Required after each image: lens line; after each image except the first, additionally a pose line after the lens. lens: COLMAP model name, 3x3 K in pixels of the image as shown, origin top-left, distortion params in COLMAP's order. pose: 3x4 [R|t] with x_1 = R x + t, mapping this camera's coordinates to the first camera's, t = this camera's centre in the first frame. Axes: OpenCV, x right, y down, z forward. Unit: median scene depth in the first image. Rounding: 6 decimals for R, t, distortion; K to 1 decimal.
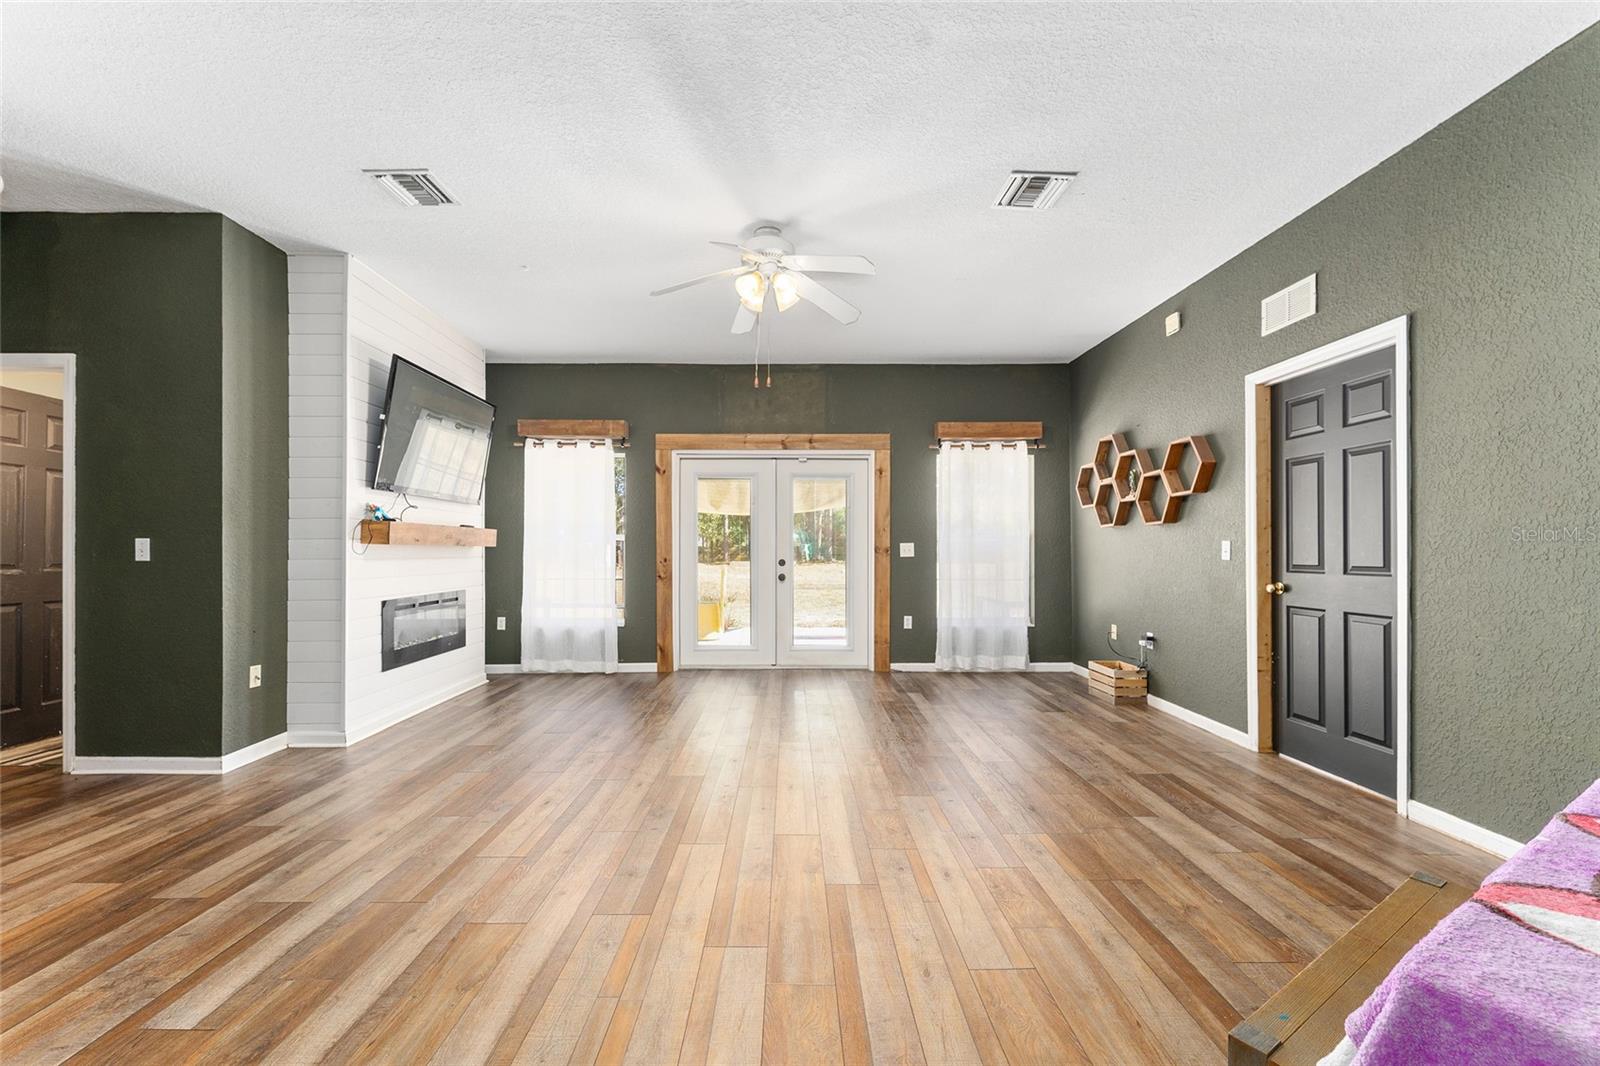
lens RADIAL K [[643.5, 0, 794.5], [0, 643.5, 550.9], [0, 0, 1]] dist [0.004549, -0.001581]
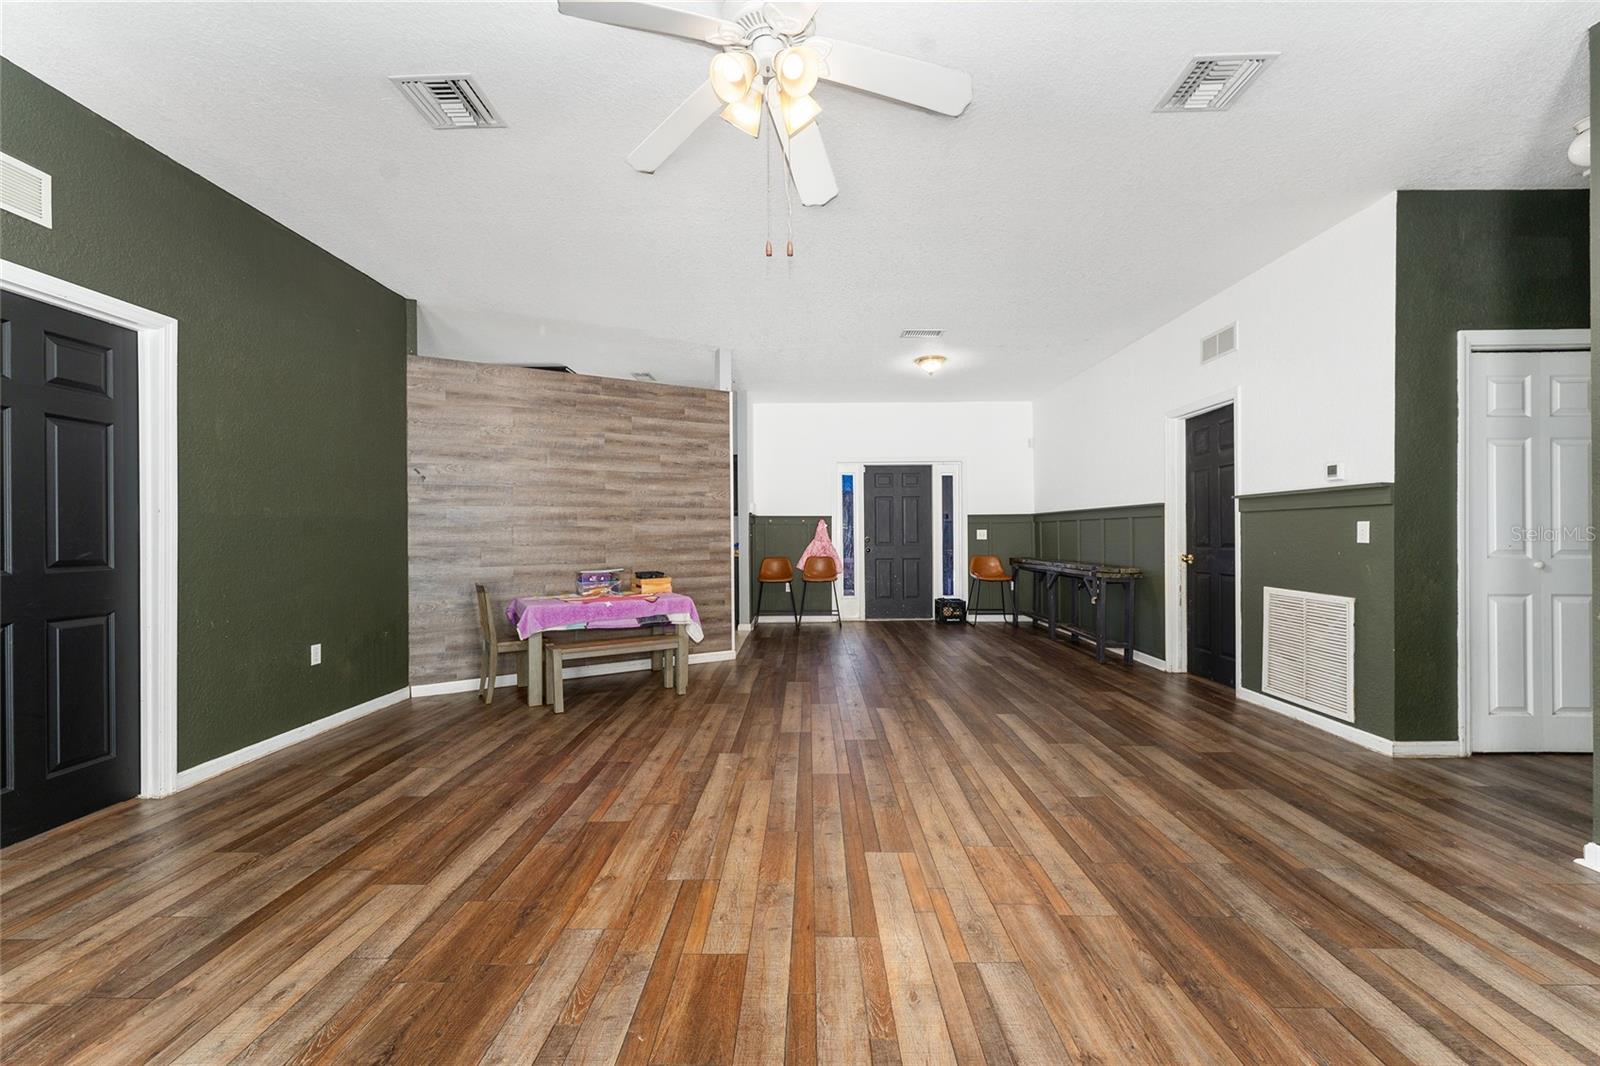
lens RADIAL K [[643.5, 0, 802.9], [0, 643.5, 534.4], [0, 0, 1]] dist [0.004549, -0.001581]
pose [[-0.999805, 0.005826, 0.018870, -0.051038], [0.005819, 0.999983, -0.000419, -0.002371], [-0.018872, -0.000310, -0.999822, 1.011241]]
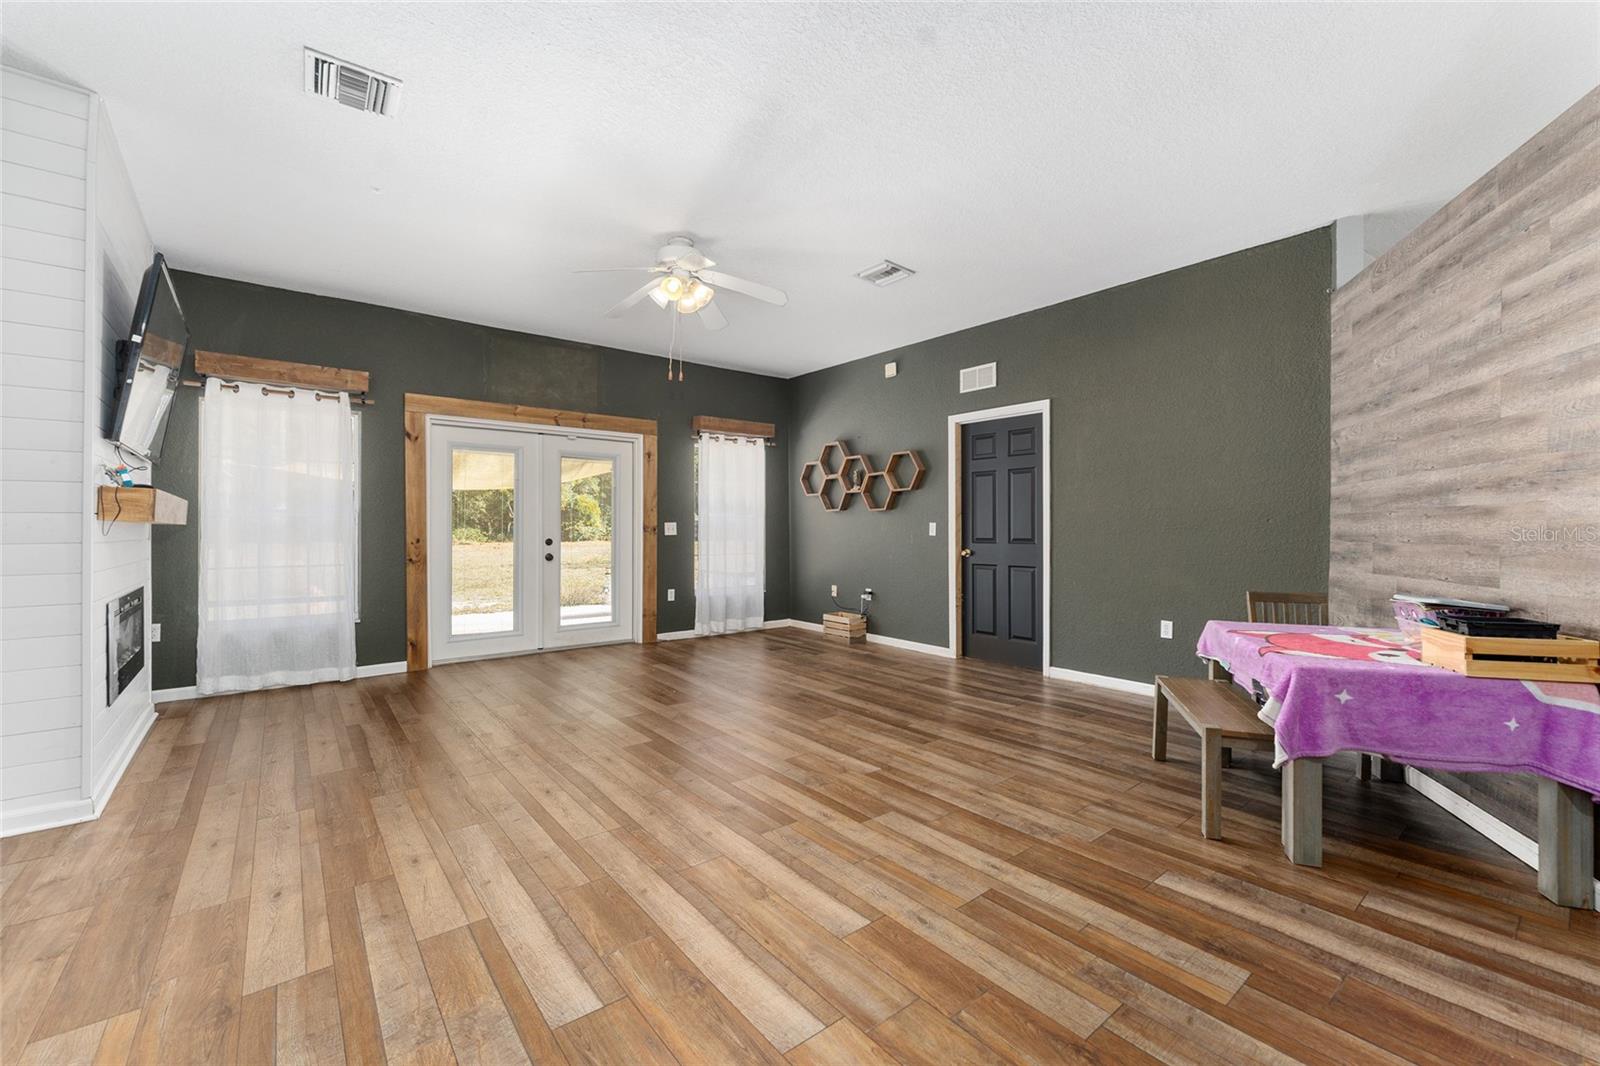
lens RADIAL K [[643.5, 0, 792.2], [0, 643.5, 533.8], [0, 0, 1]] dist [0.004549, -0.001581]
pose [[0.790061, -0.004663, 0.613010, -0.359795], [0.000659, 0.999977, 0.006758, -0.000518], [-0.613028, -0.004935, 0.790046, 0.008504]]
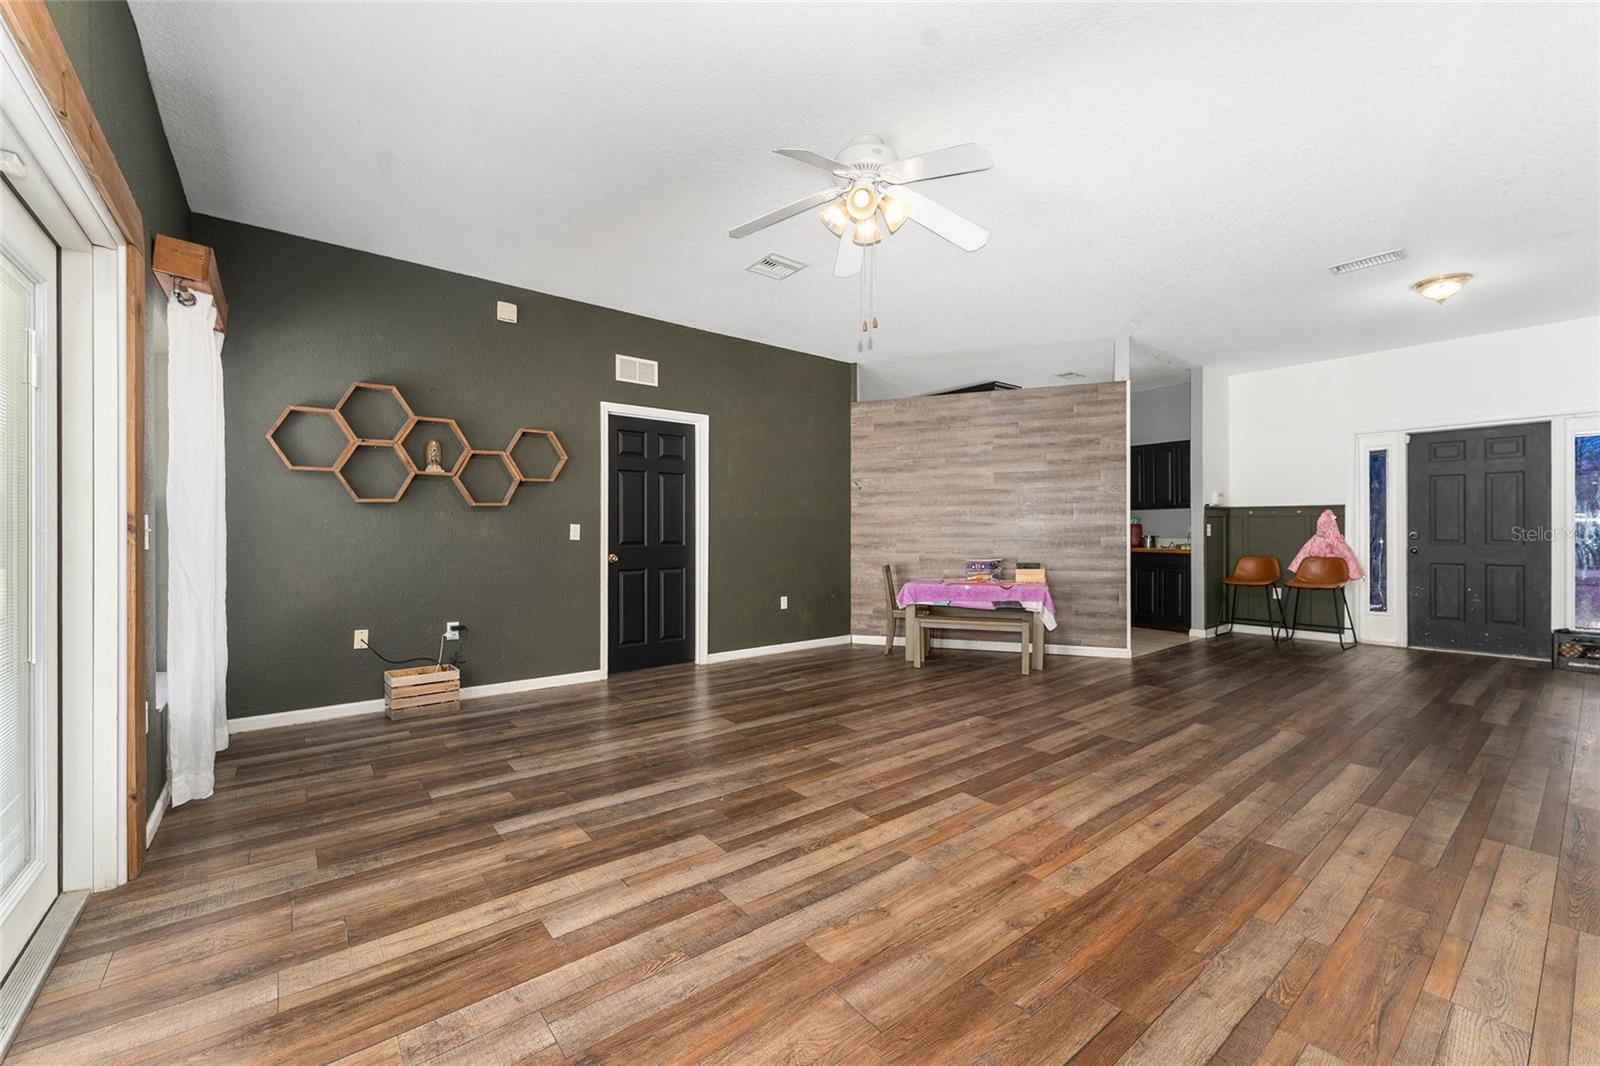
lens RADIAL K [[643.5, 0, 795.4], [0, 643.5, 543.6], [0, 0, 1]] dist [0.004549, -0.001581]
pose [[-0.614336, -0.012929, 0.788938, -0.400622], [0.002874, 0.999822, 0.018623, -0.000612], [-0.789039, 0.013708, -0.614190, 1.002206]]
